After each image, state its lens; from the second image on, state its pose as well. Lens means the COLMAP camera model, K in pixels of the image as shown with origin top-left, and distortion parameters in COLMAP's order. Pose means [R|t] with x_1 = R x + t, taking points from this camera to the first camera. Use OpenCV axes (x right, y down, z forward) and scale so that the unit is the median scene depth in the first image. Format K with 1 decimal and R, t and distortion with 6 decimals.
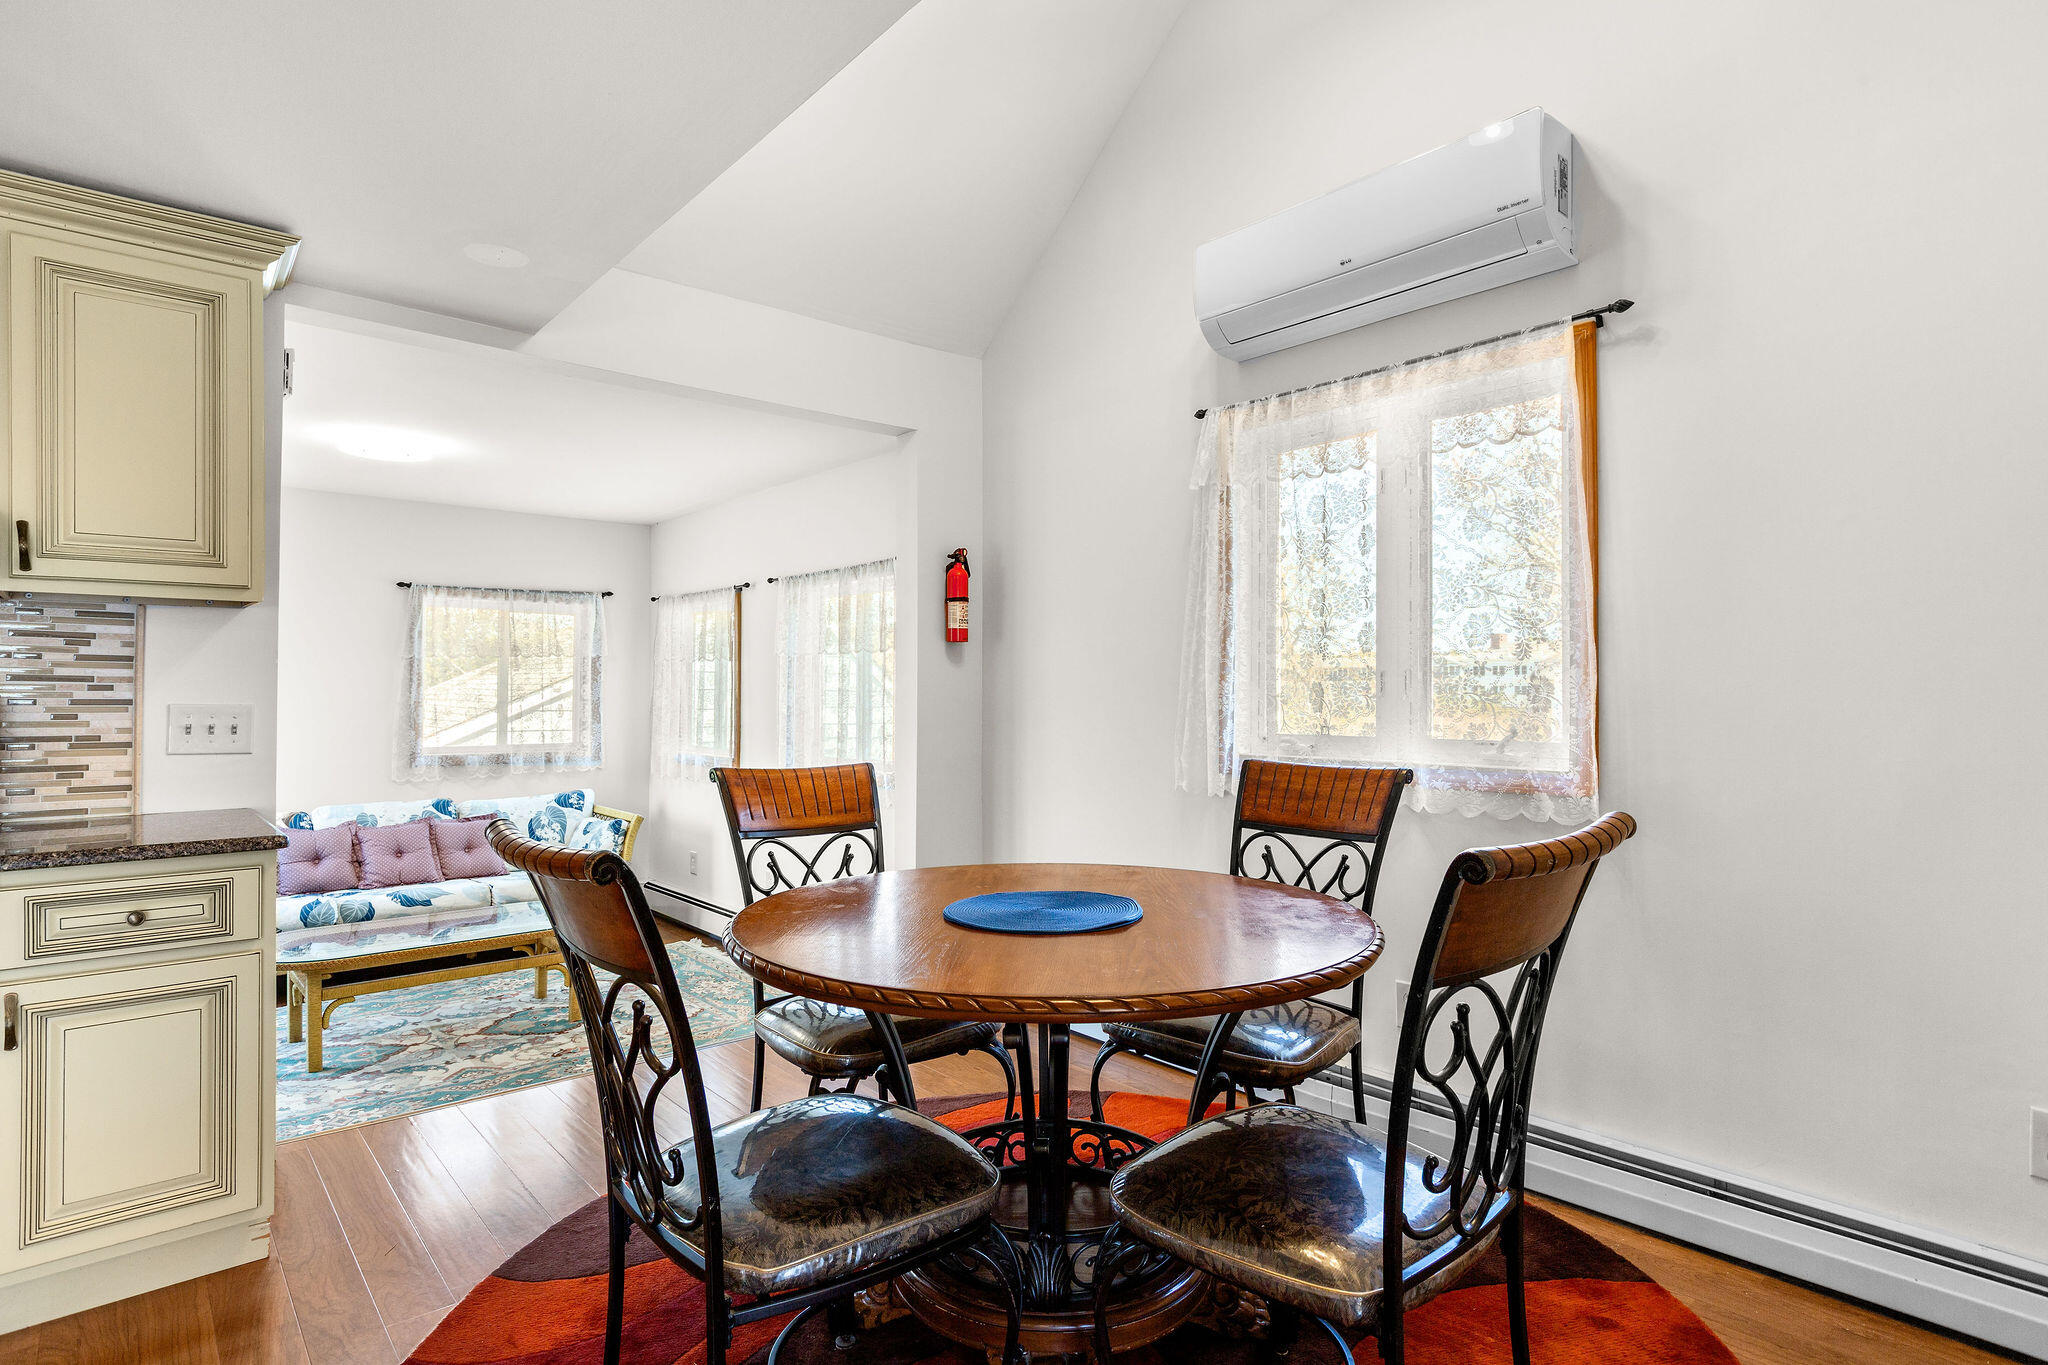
lens RADIAL K [[1053.7, 0, 1014.4], [0, 1053.7, 678.7], [0, 0, 1]] dist [-0.003187, -0.003837]
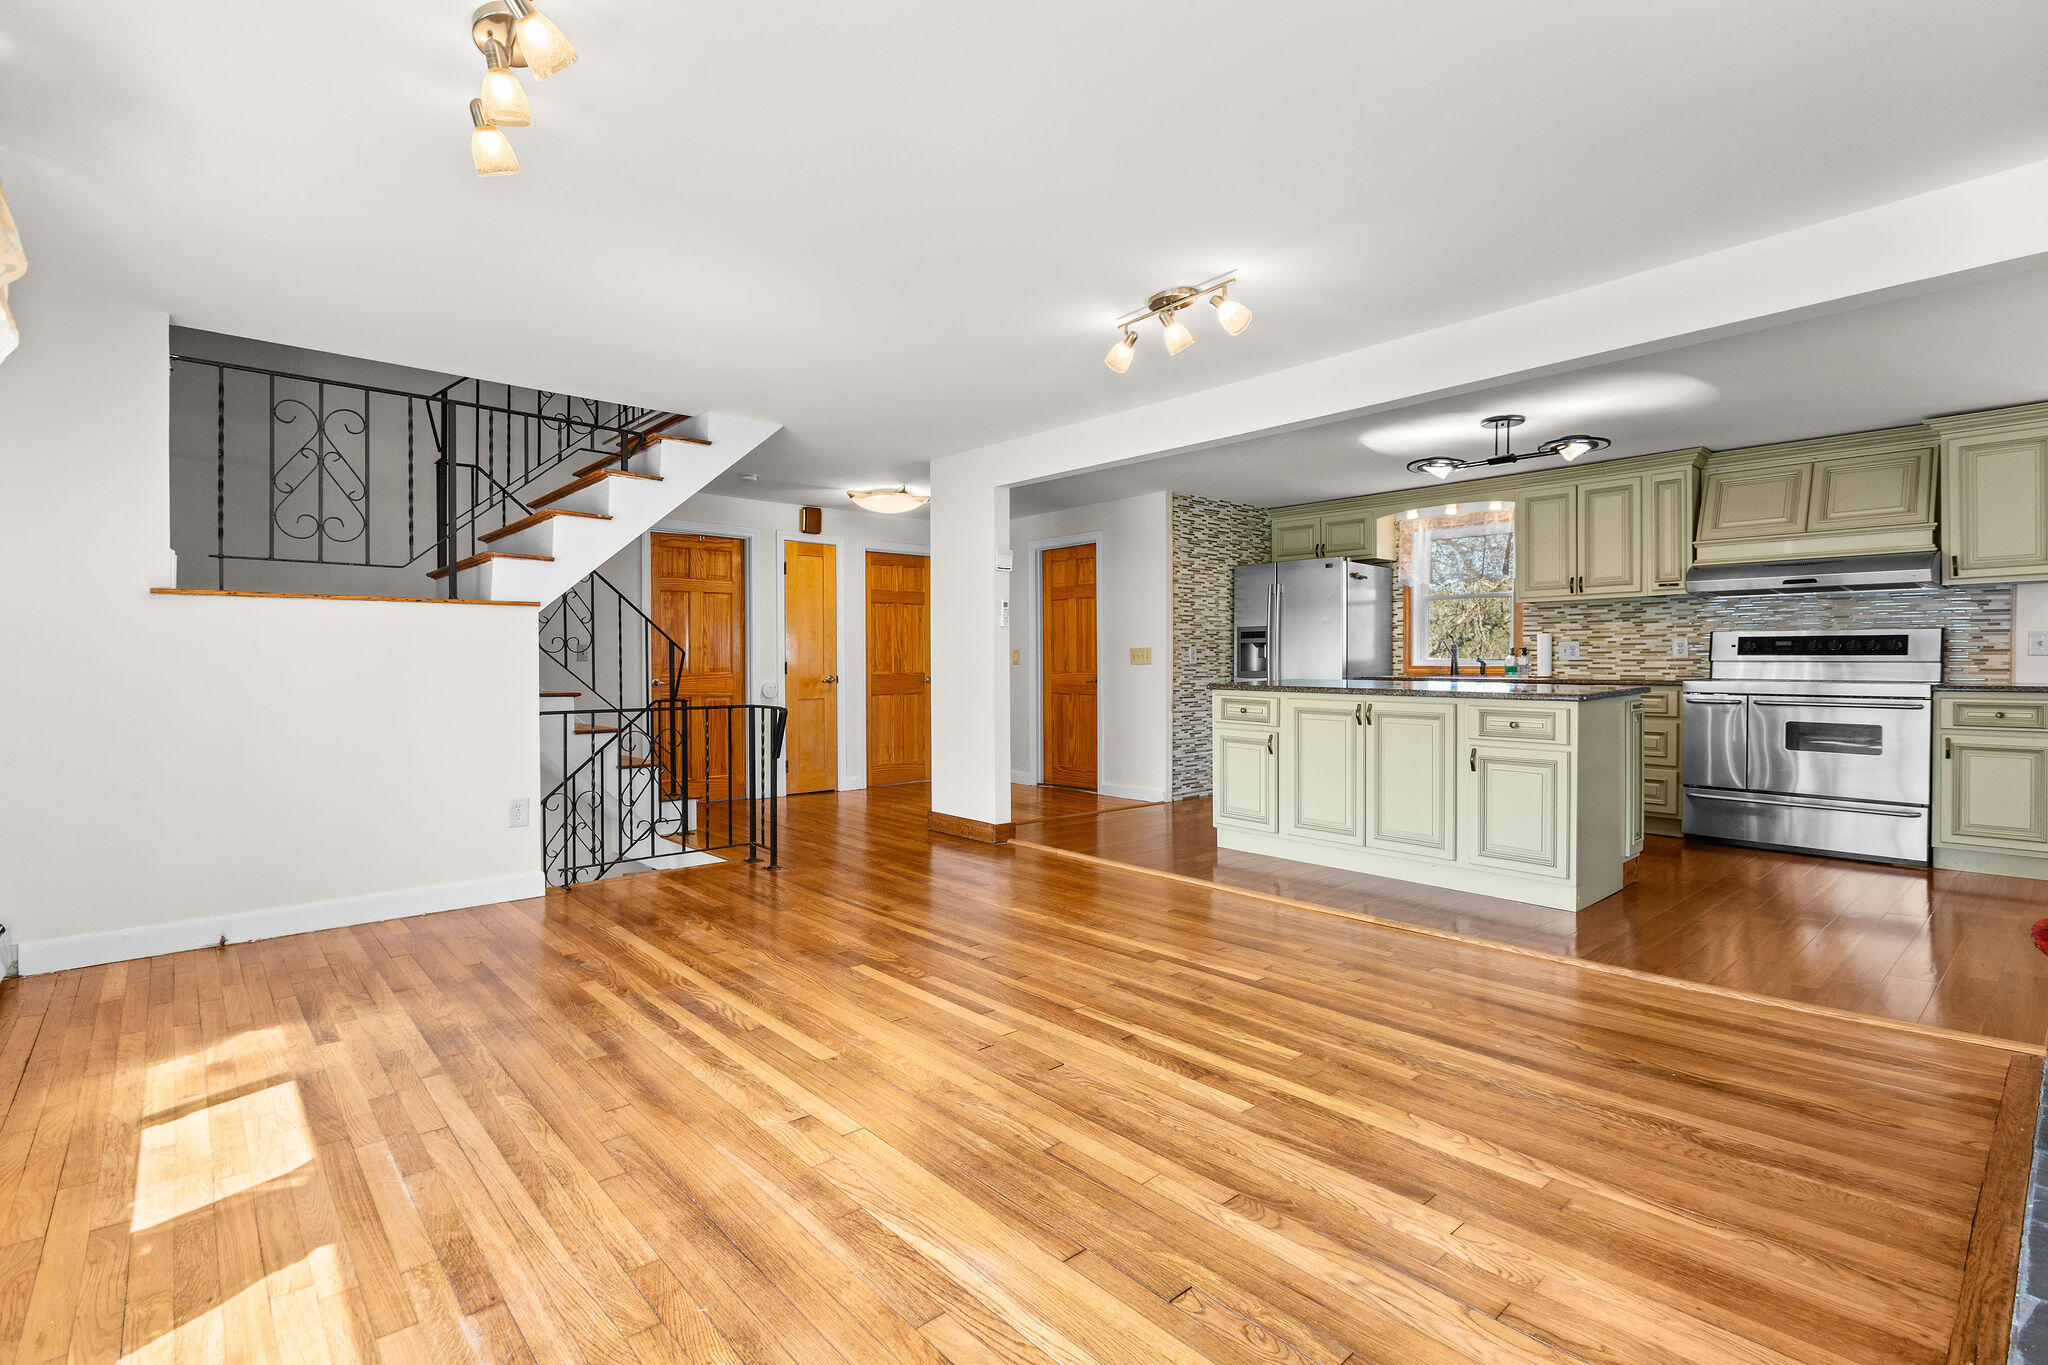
lens RADIAL K [[965.7, 0, 1018.8], [0, 965.7, 665.2], [0, 0, 1]] dist [-0.003353, -0.000305]
pose [[0.007743, 0.003209, -0.999965, 0.662147], [0.016085, 0.999865, 0.003333, 0.032089], [0.999841, -0.016111, 0.007691, -0.621635]]
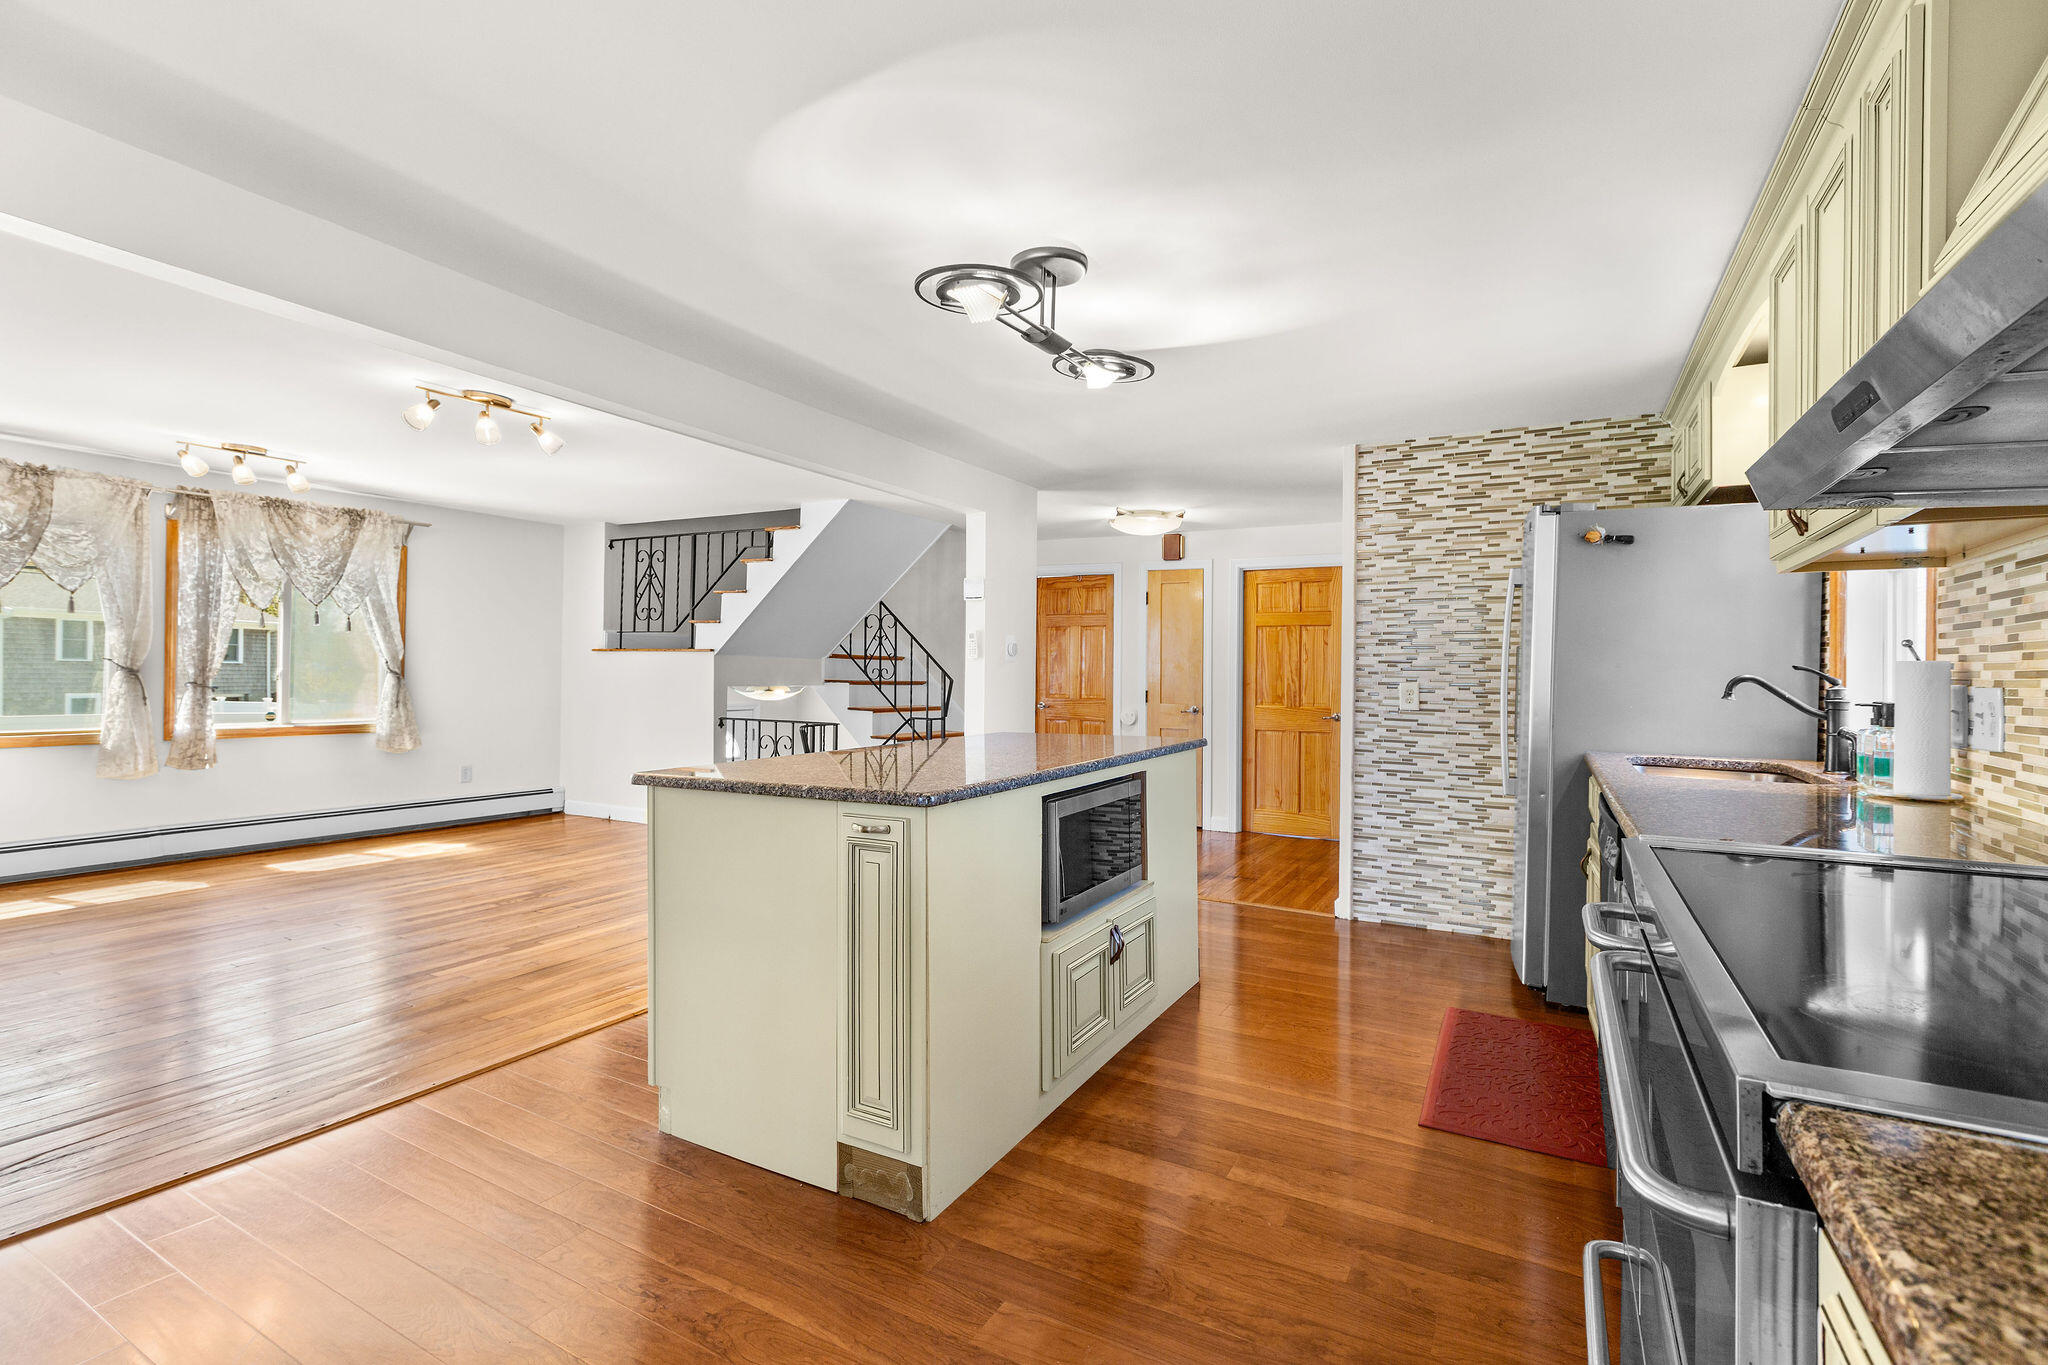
lens RADIAL K [[927.4, 0, 1005.0], [0, 927.4, 676.2], [0, 0, 1]] dist [0.008243, -0.002261]
pose [[-0.942120, -0.012442, -0.335045, -0.286569], [-0.010164, 0.999912, -0.008552, 0.016493], [0.335122, -0.004651, -0.942163, 0.530415]]
